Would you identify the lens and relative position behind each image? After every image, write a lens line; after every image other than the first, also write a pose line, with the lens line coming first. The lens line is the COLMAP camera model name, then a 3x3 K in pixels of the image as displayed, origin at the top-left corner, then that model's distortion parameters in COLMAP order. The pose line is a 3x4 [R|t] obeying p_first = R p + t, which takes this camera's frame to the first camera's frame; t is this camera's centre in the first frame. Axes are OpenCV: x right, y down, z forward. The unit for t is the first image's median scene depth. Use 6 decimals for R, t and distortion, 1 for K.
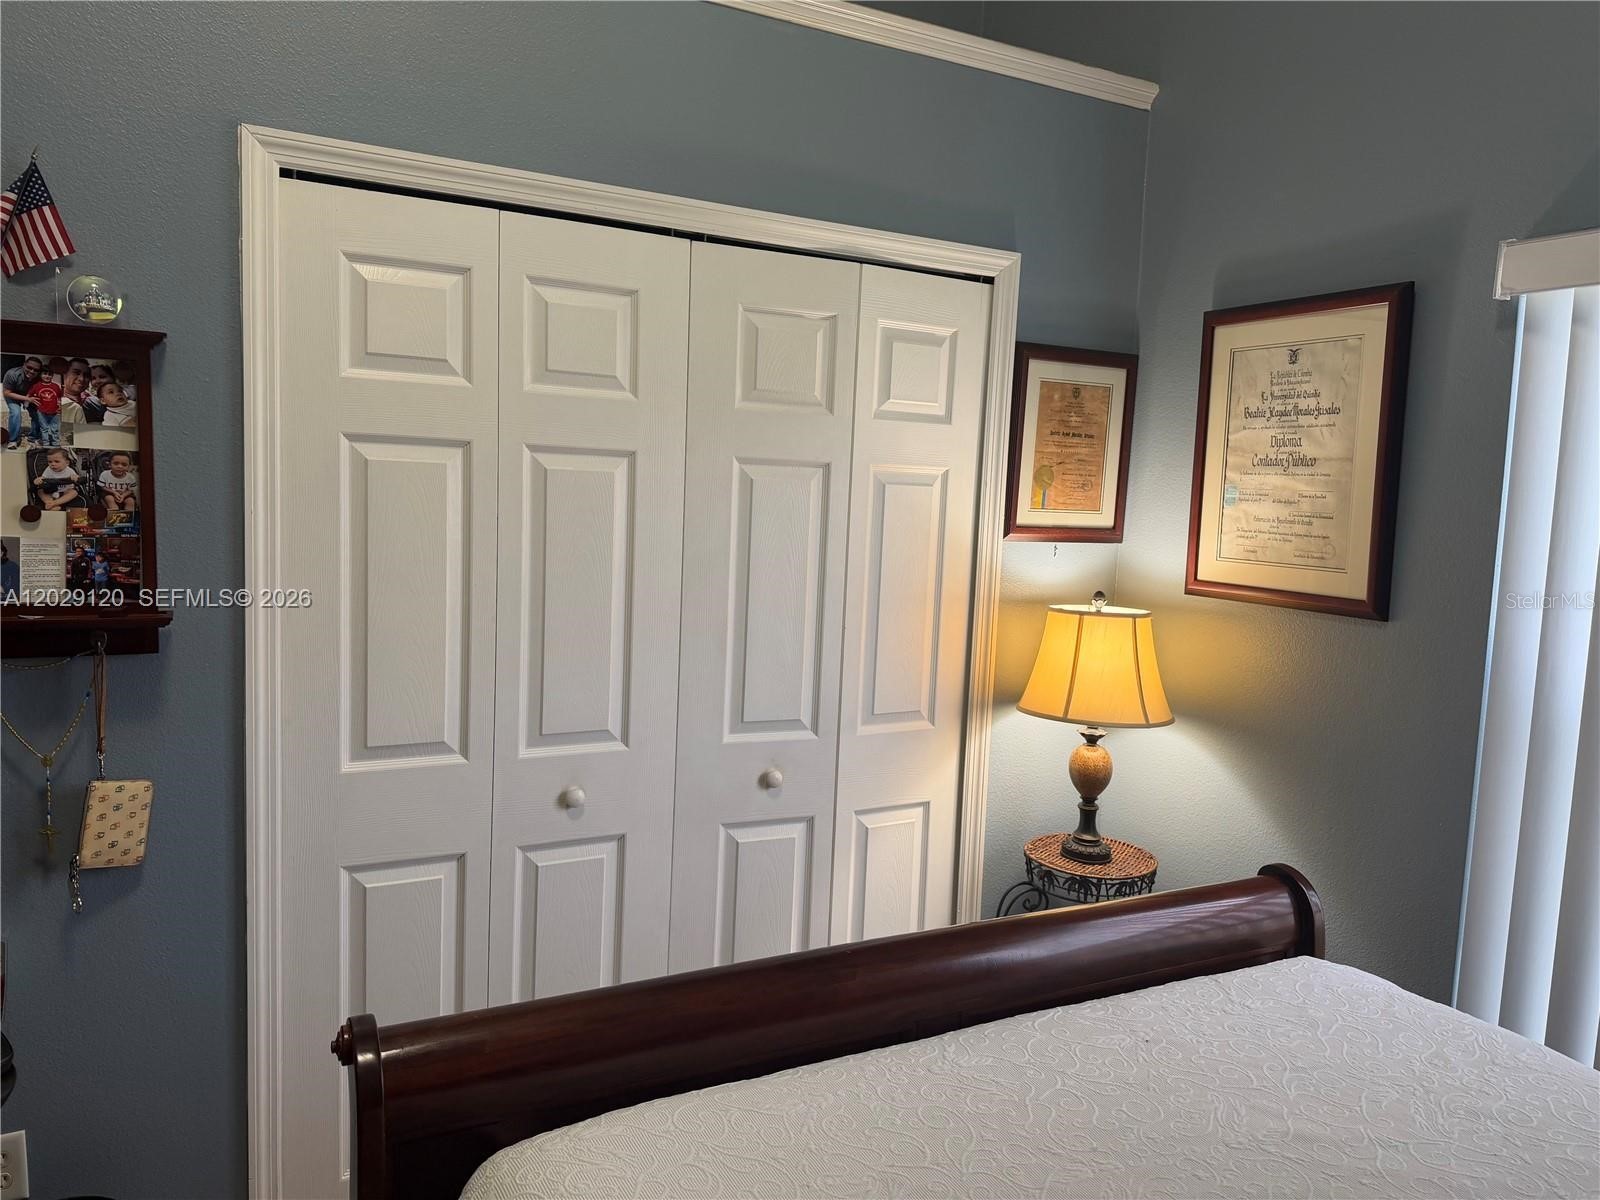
lens RADIAL K [[1111.9, 0, 800.0], [0, 1111.9, 600.0], [0, 0, 1]] dist [0.075082, -0.082509]
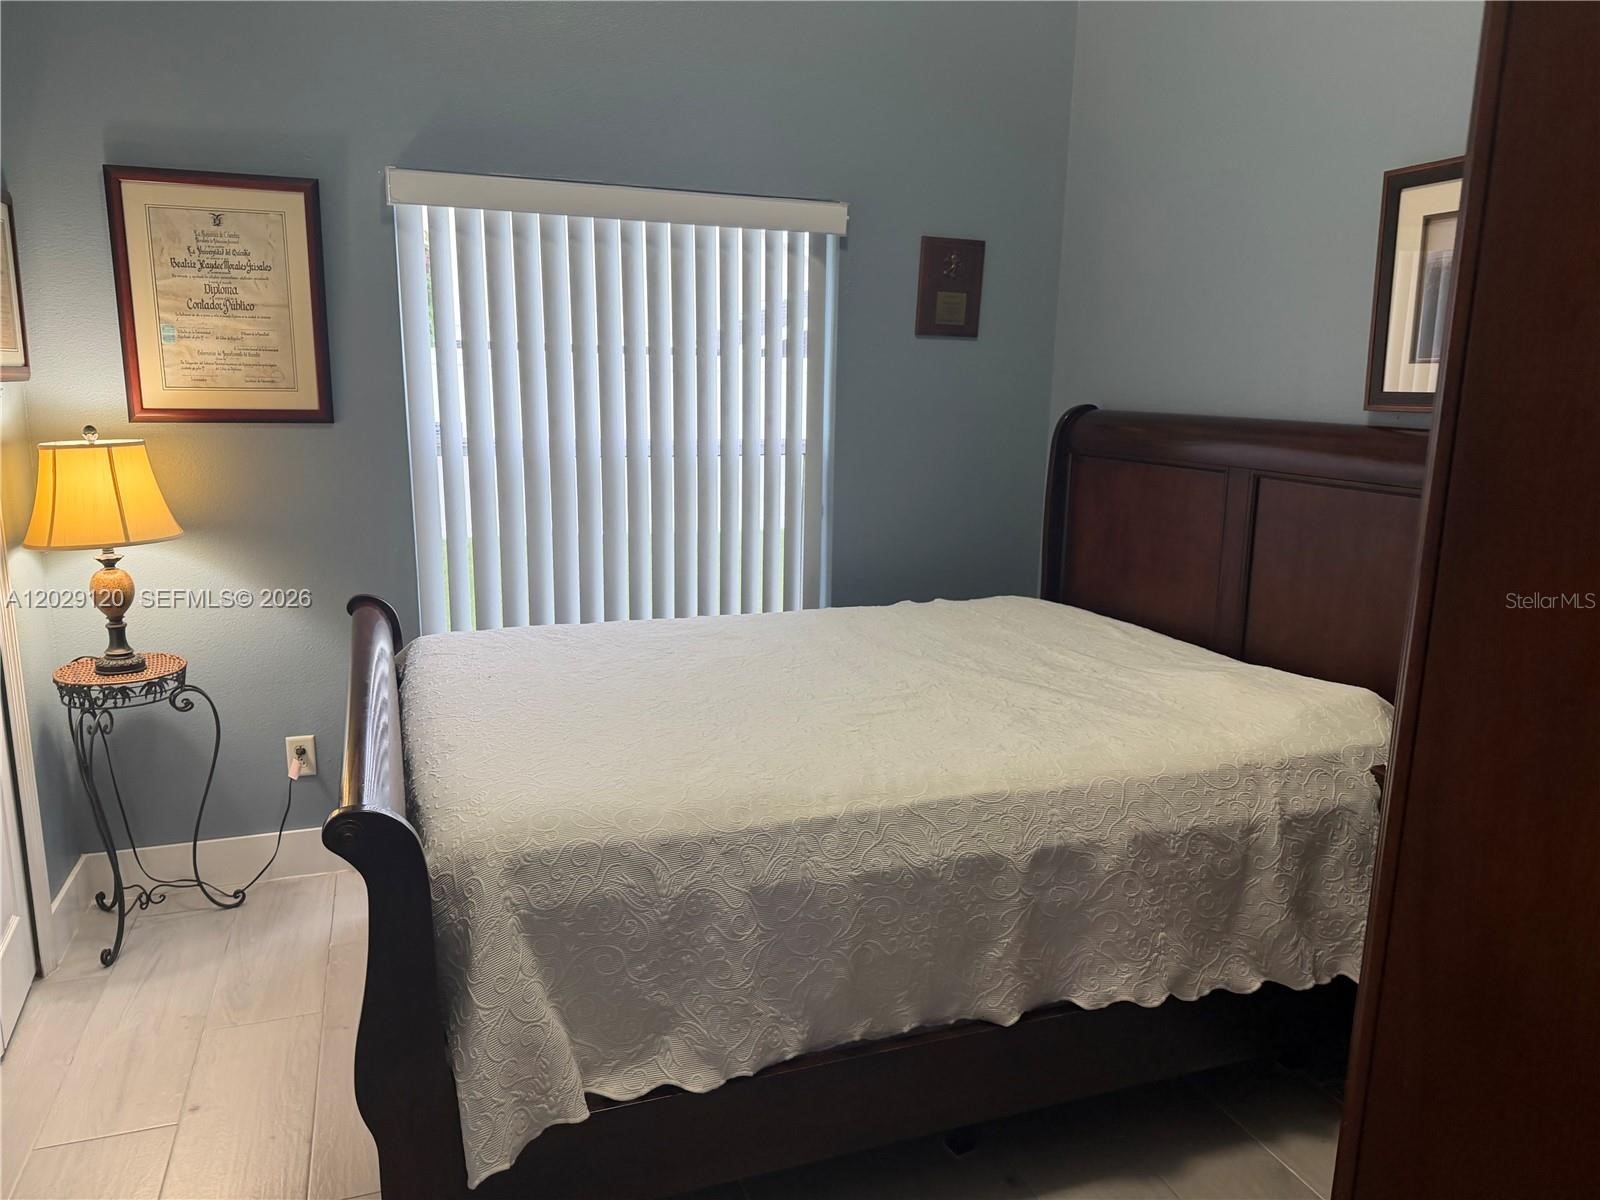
lens RADIAL K [[1111.9, 0, 800.0], [0, 1111.9, 600.0], [0, 0, 1]] dist [0.075082, -0.082509]
pose [[0.135977, -0.230843, 0.963443, -0.773394], [0.099376, 0.970748, 0.218568, -0.015202], [-0.985715, 0.066023, 0.154940, 0.186622]]
